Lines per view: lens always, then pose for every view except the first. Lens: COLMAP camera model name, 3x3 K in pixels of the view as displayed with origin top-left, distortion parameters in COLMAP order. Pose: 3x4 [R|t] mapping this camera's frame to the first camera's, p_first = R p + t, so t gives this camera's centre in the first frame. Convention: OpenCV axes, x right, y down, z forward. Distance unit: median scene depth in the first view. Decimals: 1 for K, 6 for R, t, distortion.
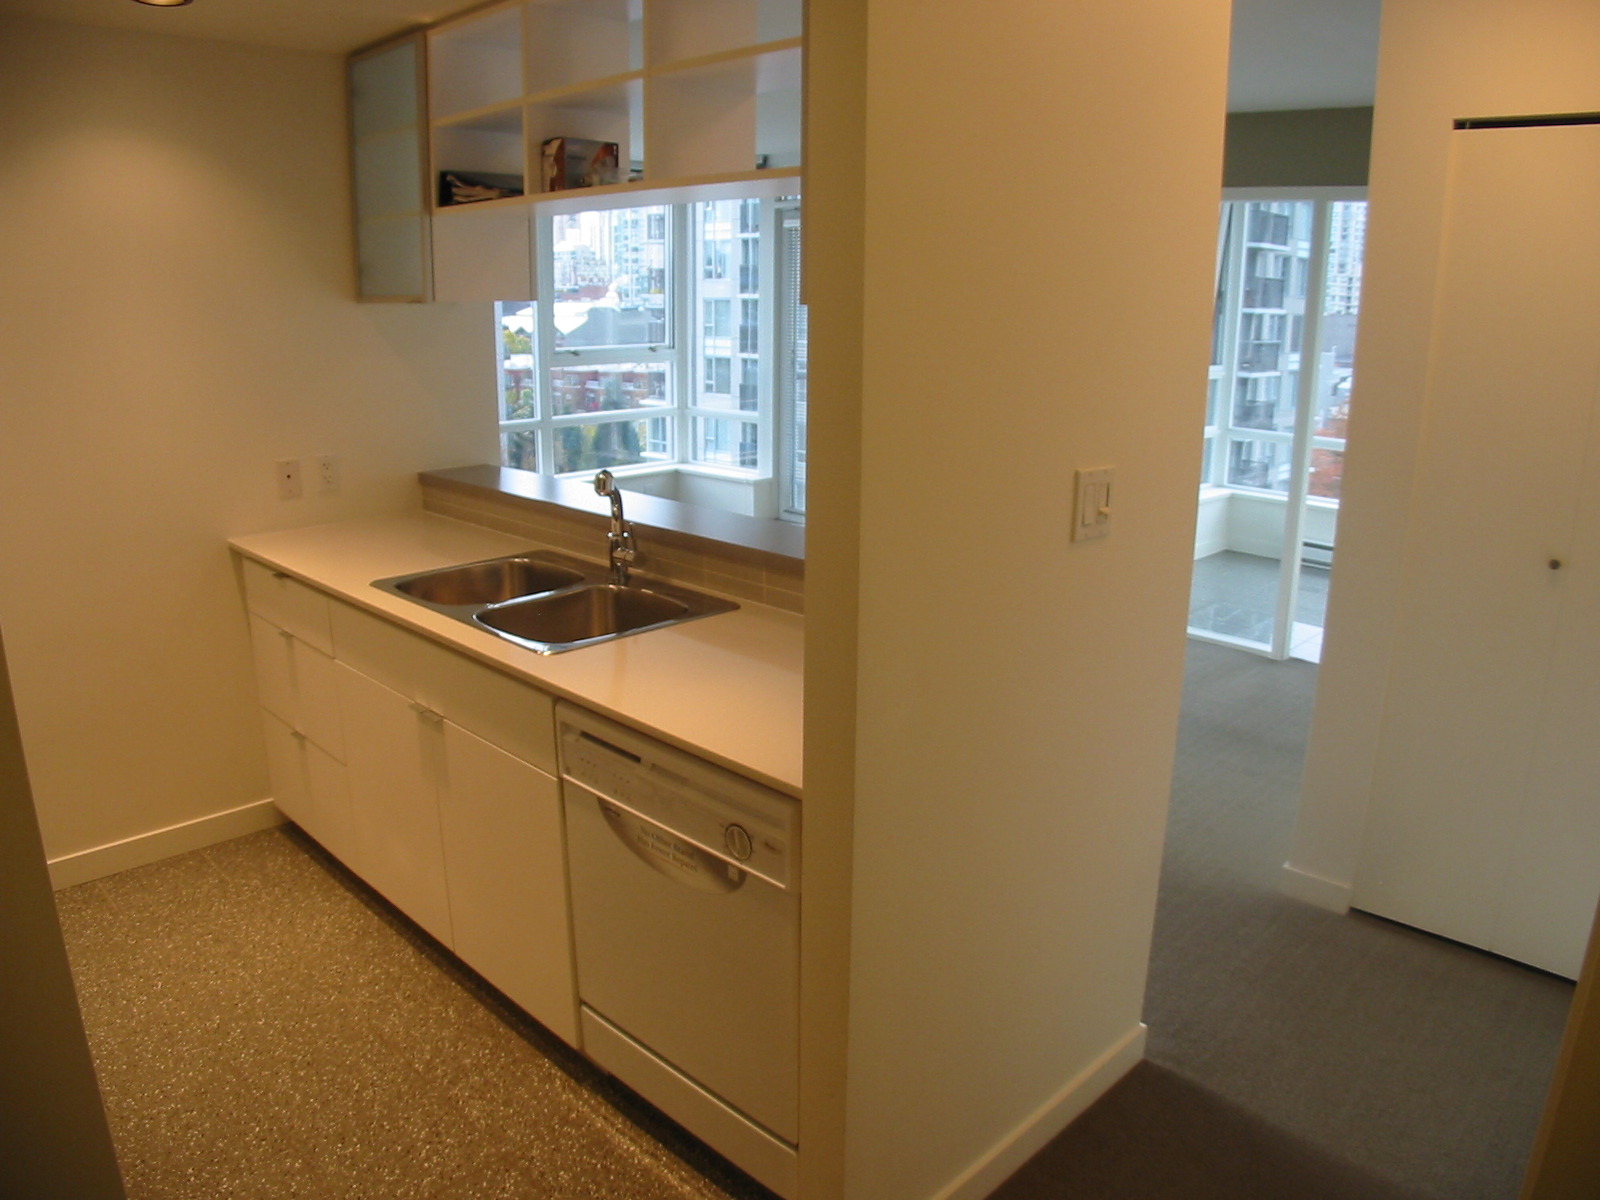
lens RADIAL K [[1145.1, 0, 800.0], [0, 1145.1, 600.0], [0, 0, 1]] dist [-0.181106, 0.071199]
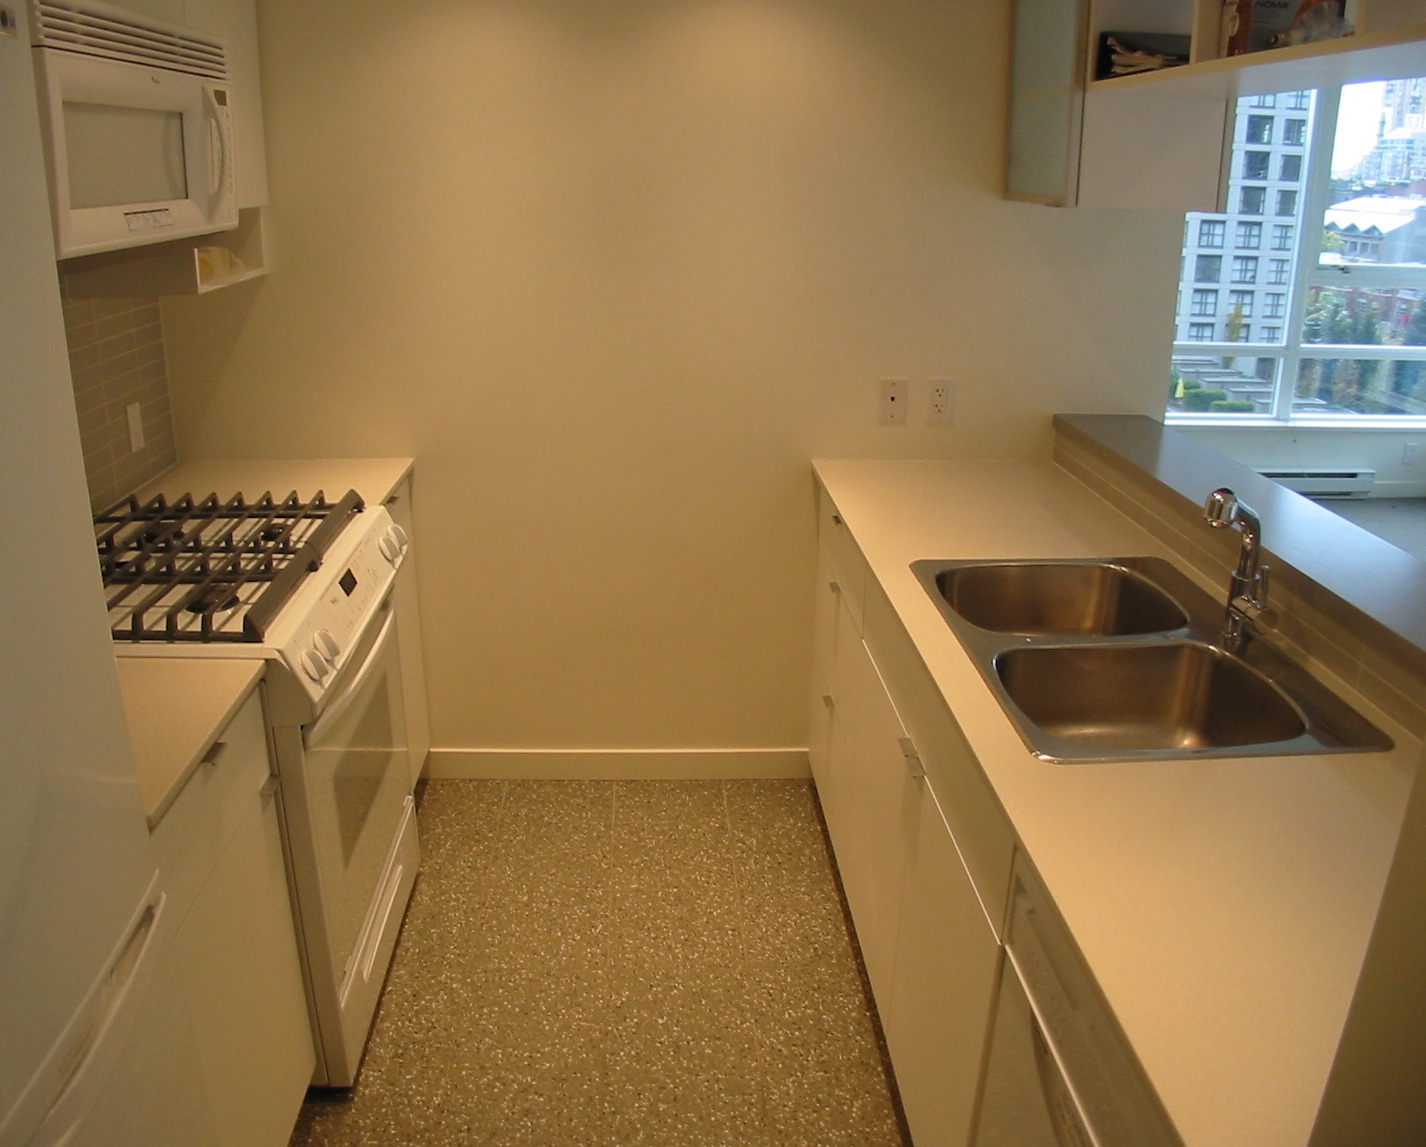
lens RADIAL K [[1164.0, 0, 576.3], [0, 1164.0, 575.8], [0, 0, 1]] dist [-0.181611, 0.060008]
pose [[0.680947, 0.220709, -0.698282, 0.022810], [-0.165941, 0.975206, 0.146416, -0.083821], [0.713284, 0.016172, 0.700688, 0.253952]]
